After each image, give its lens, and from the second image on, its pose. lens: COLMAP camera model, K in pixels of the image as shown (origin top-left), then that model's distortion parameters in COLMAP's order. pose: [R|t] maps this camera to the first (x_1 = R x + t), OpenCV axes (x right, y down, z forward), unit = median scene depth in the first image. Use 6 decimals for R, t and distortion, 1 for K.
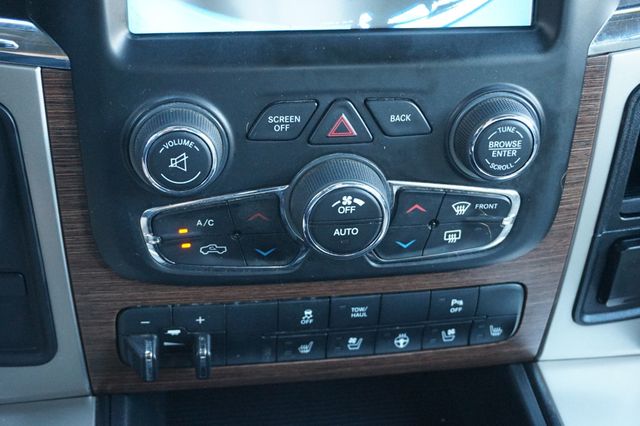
lens RADIAL K [[916.0, 0, 320.0], [0, 916.0, 213.0], [0, 0, 1]] dist [0.019192, 0.054124]
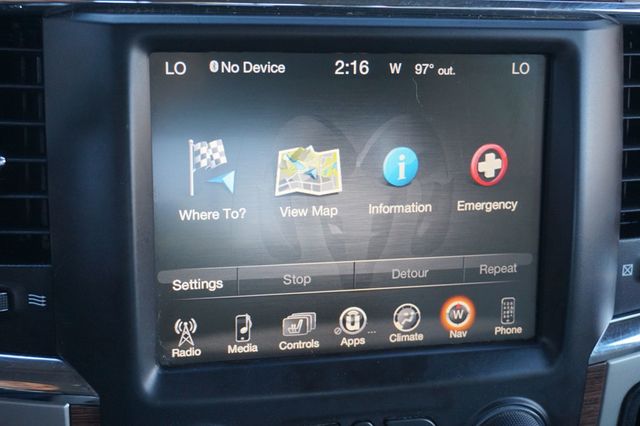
lens RADIAL K [[916.0, 0, 320.0], [0, 916.0, 213.0], [0, 0, 1]] dist [0.019192, 0.054124]
pose [[0.996637, -0.006715, 0.081672, -0.099825], [0.017413, 0.991230, -0.130997, -0.207785], [-0.080076, 0.131979, 0.988013, -0.044388]]
